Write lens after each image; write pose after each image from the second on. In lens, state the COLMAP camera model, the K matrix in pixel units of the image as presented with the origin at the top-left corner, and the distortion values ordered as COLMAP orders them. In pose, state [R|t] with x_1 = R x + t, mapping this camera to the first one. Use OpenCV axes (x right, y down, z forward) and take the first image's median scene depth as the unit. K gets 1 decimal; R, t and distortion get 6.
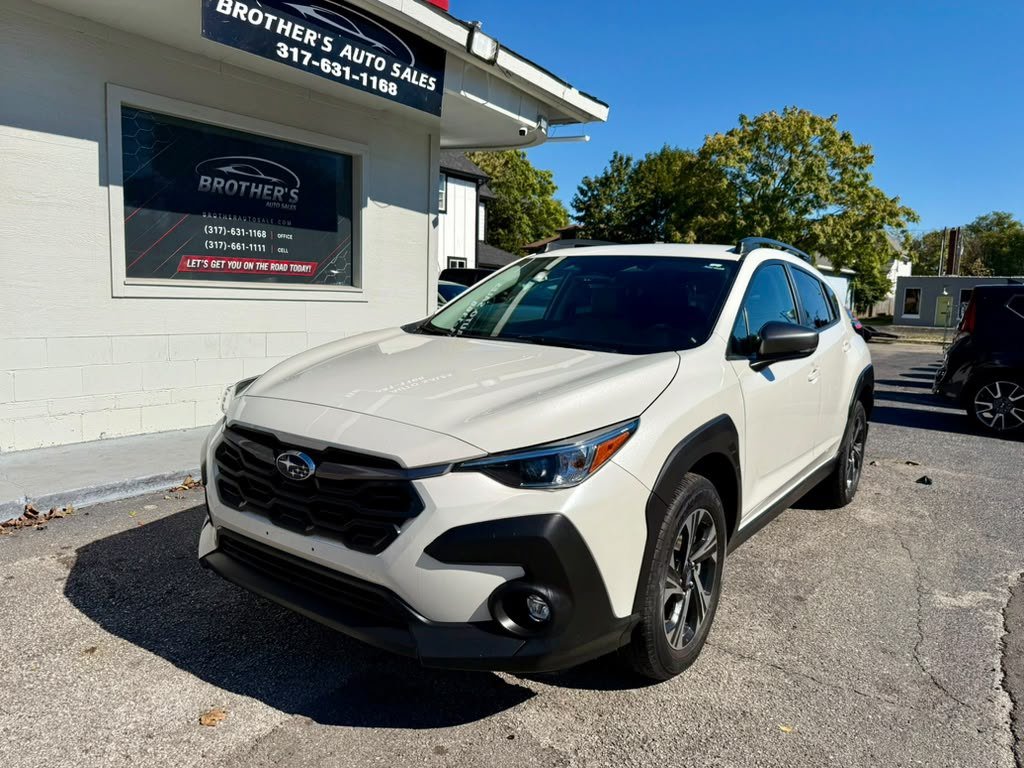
lens RADIAL K [[746.9, 0, 505.7], [0, 746.9, 388.7], [0, 0, 1]] dist [0.000981, -0.025504]
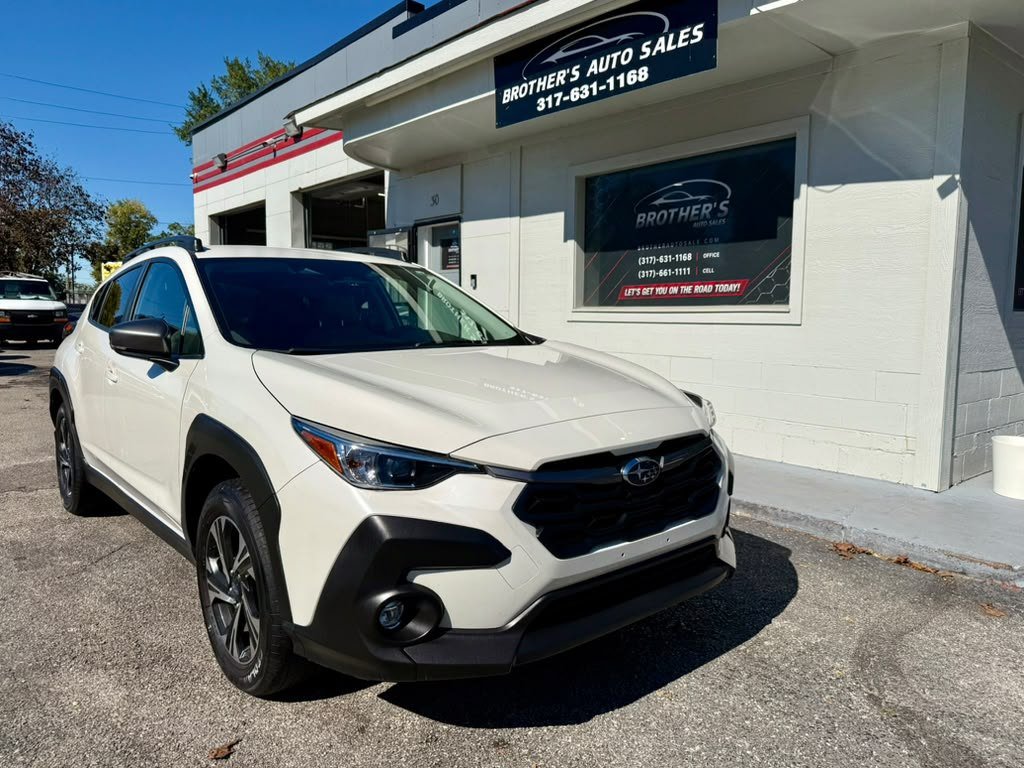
lens RADIAL K [[746.9, 0, 512.2], [0, 746.9, 385.3], [0, 0, 1]] dist [0.000981, -0.025504]
pose [[-0.234971, 0.051591, -0.970632, 0.758781], [-0.138422, 0.986637, 0.085951, -0.103320], [0.962096, 0.154553, -0.224690, 1.134702]]
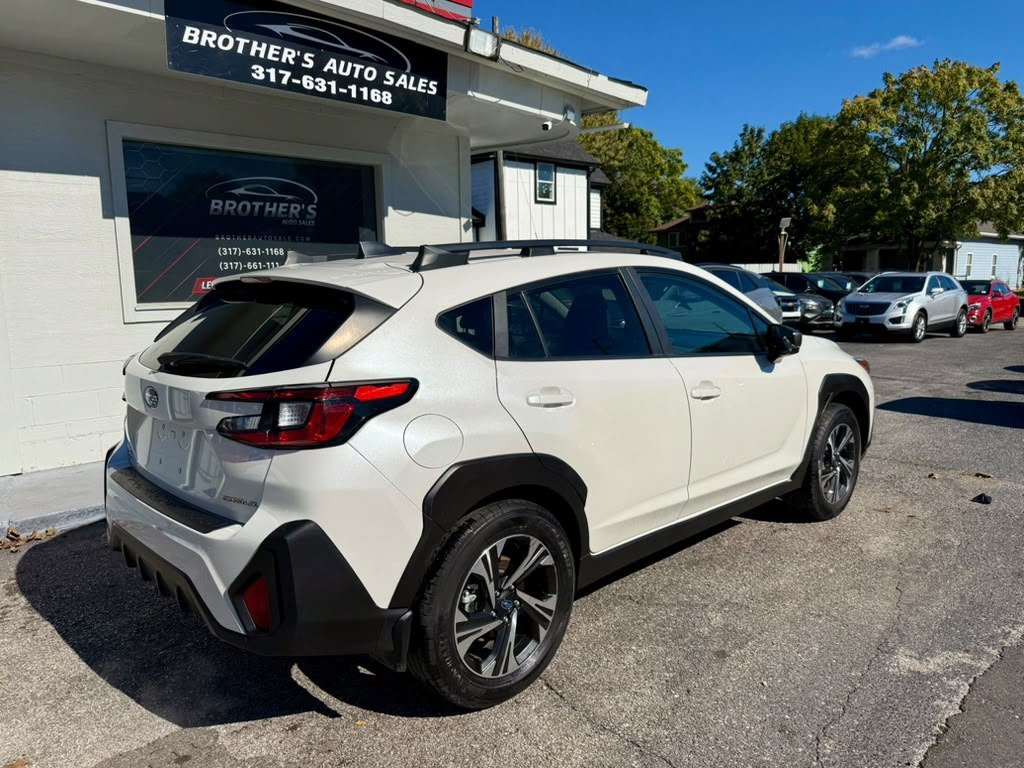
lens RADIAL K [[746.9, 0, 511.0], [0, 746.9, 392.9], [0, 0, 1]] dist [0.000981, -0.025504]
pose [[0.982507, -0.020384, -0.185107, 0.188351], [0.024515, 0.999498, 0.020056, -0.029851], [0.184605, -0.024243, 0.982514, 0.057015]]
